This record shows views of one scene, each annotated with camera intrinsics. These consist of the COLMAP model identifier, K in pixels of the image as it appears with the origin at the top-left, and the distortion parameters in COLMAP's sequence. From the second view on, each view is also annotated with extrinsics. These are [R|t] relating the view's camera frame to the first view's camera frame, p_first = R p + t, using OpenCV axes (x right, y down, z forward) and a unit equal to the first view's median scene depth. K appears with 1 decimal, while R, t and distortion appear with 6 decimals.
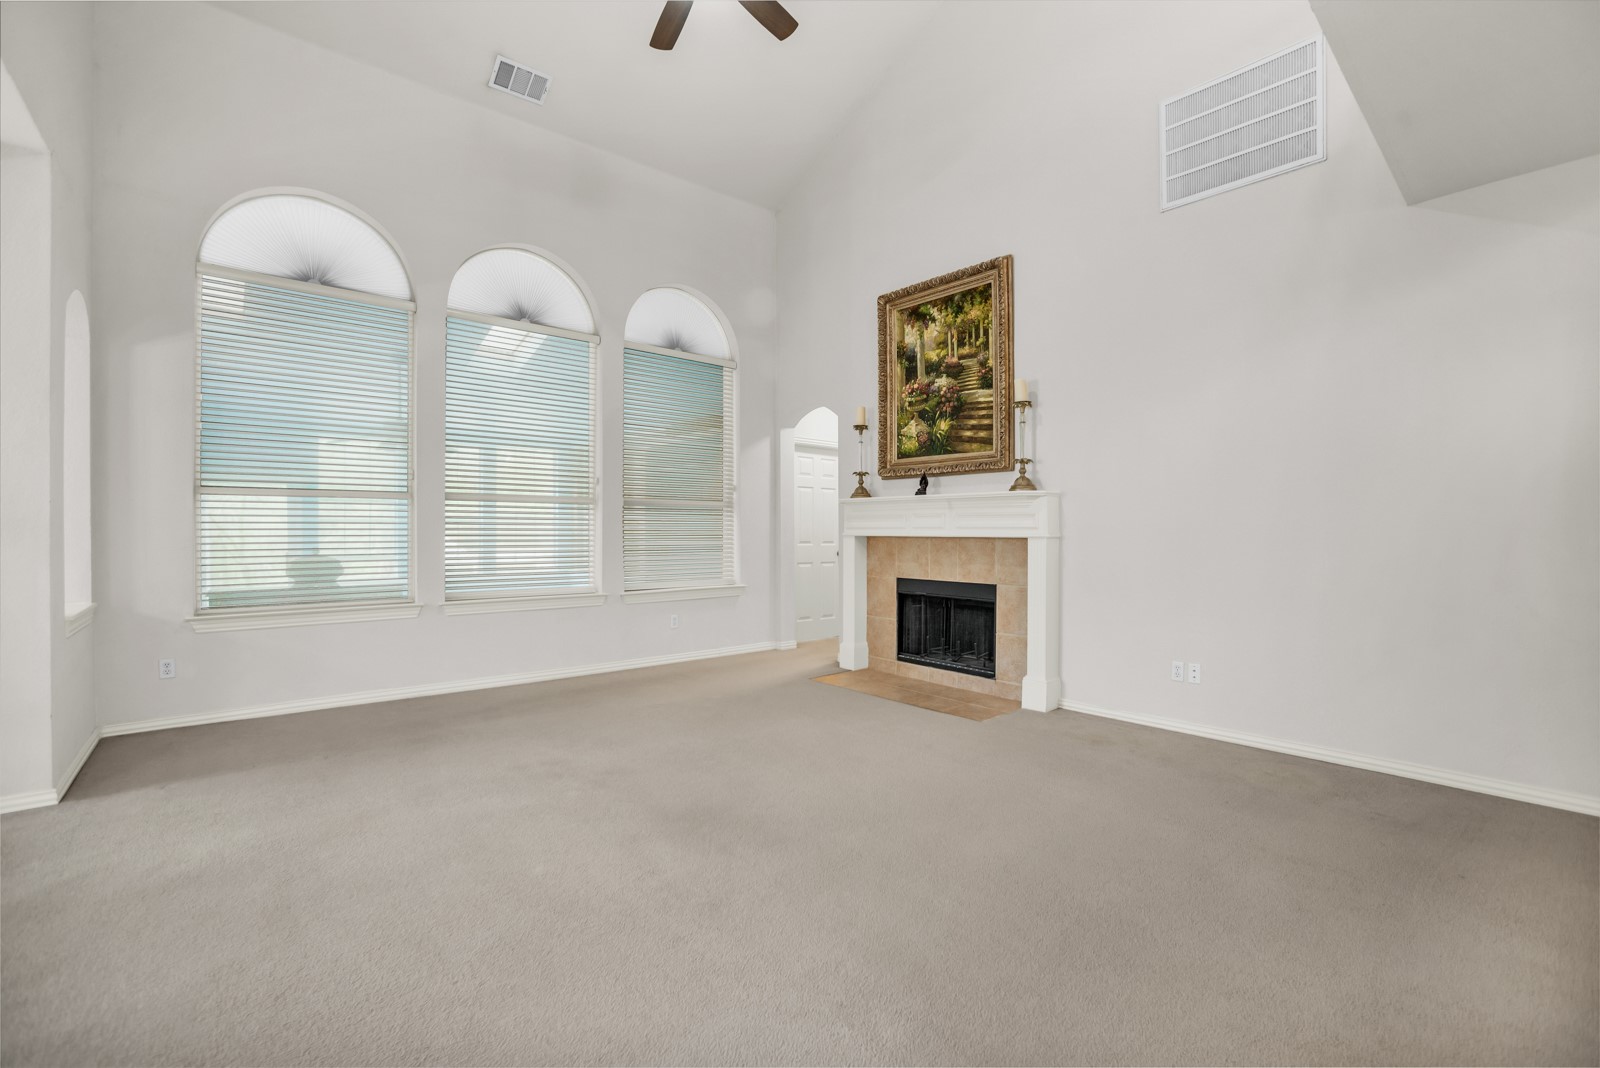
lens RADIAL K [[771.6, 0, 805.5], [0, 771.6, 528.9], [0, 0, 1]] dist [0.000893, 0.000485]
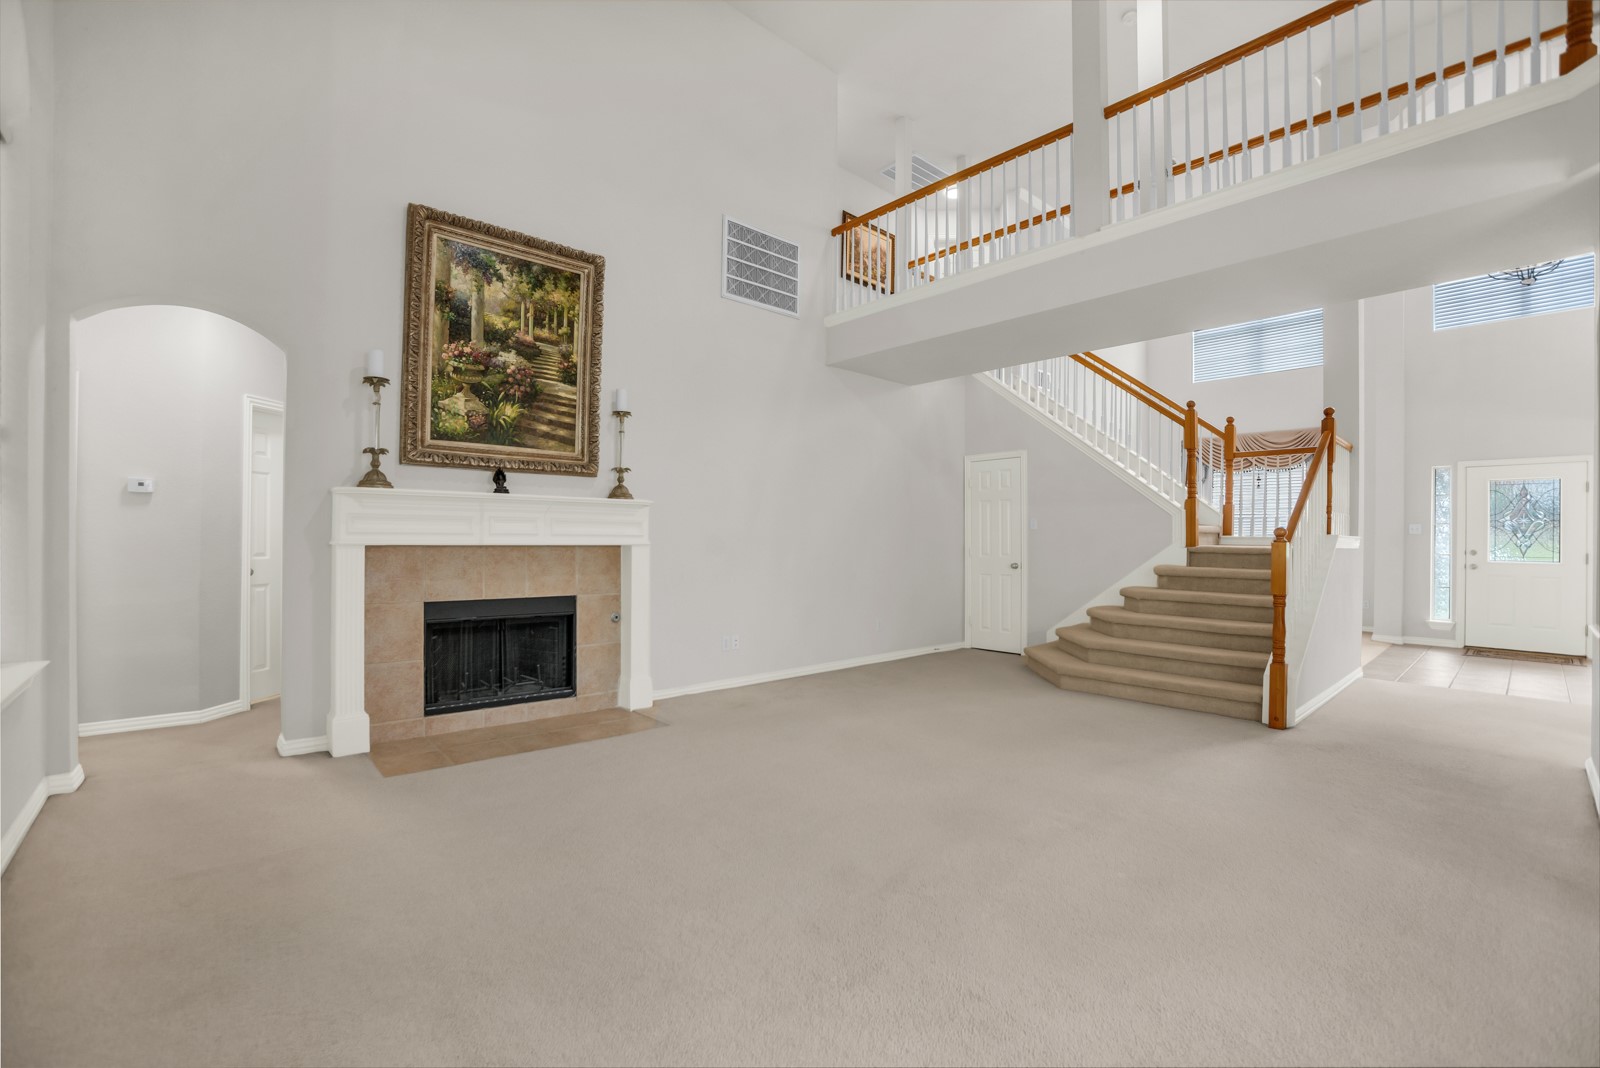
lens RADIAL K [[699.9, 0, 797.9], [0, 699.9, 533.2], [0, 0, 1]] dist [-0.014014, -0.000053]
pose [[-0.019734, 0.006162, 0.999786, -0.581203], [-0.009378, 0.999936, -0.006348, -0.000791], [-0.999761, -0.009502, -0.019675, 0.709537]]
